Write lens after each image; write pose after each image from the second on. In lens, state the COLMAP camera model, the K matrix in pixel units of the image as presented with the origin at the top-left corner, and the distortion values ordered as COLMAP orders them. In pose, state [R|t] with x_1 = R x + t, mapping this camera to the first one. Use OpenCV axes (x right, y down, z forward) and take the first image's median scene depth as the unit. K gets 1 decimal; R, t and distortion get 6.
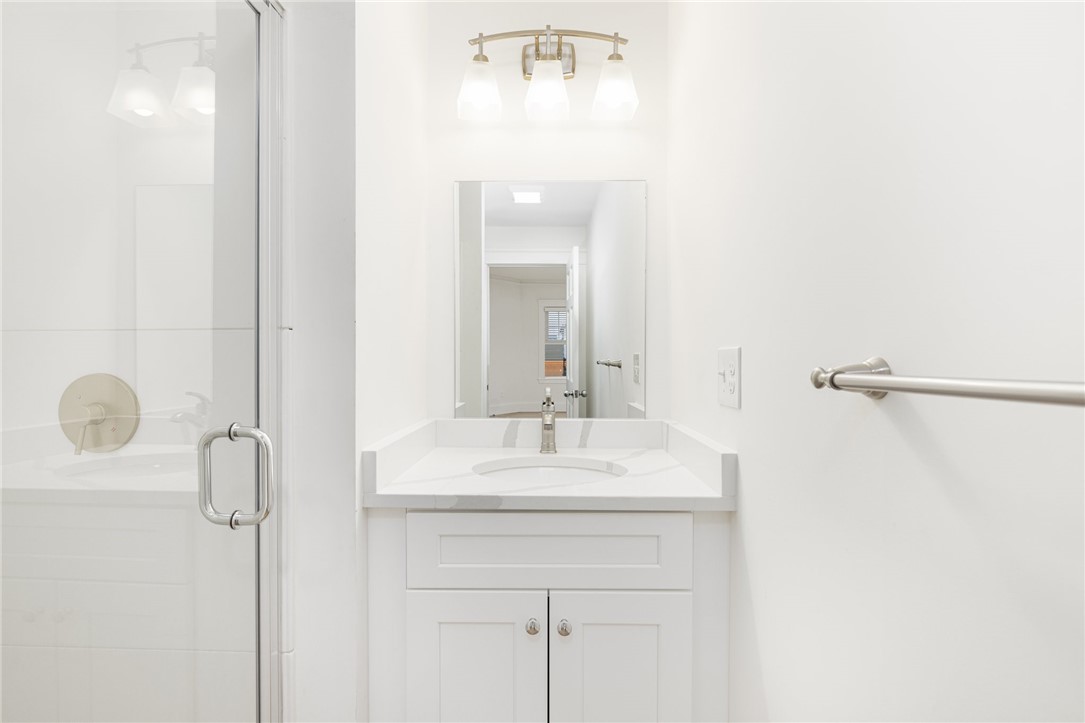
lens RADIAL K [[497.5, 0, 539.6], [0, 497.5, 368.7], [0, 0, 1]] dist [0.001765, -0.000010]
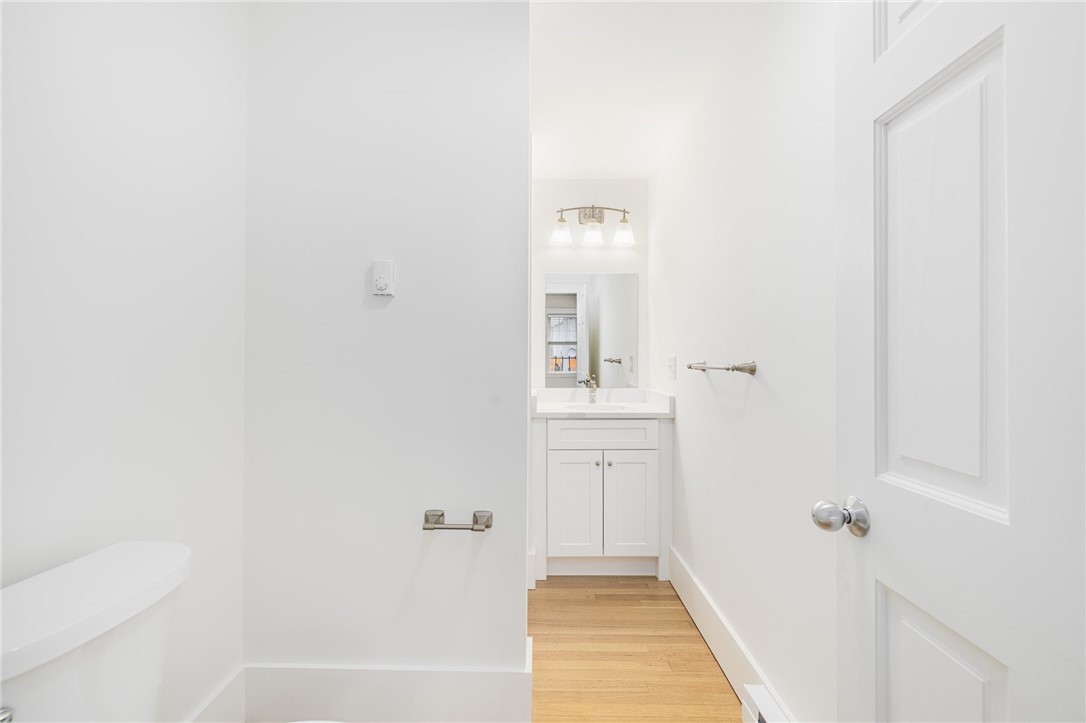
lens RADIAL K [[457.7, 0, 542.6], [0, 457.7, 356.9], [0, 0, 1]] dist [-0.003611, 0.000218]
pose [[0.999673, -0.000470, 0.025570, -0.319063], [0.000880, 0.999871, -0.016035, 0.001720], [-0.025559, 0.016052, 0.999544, -1.229004]]
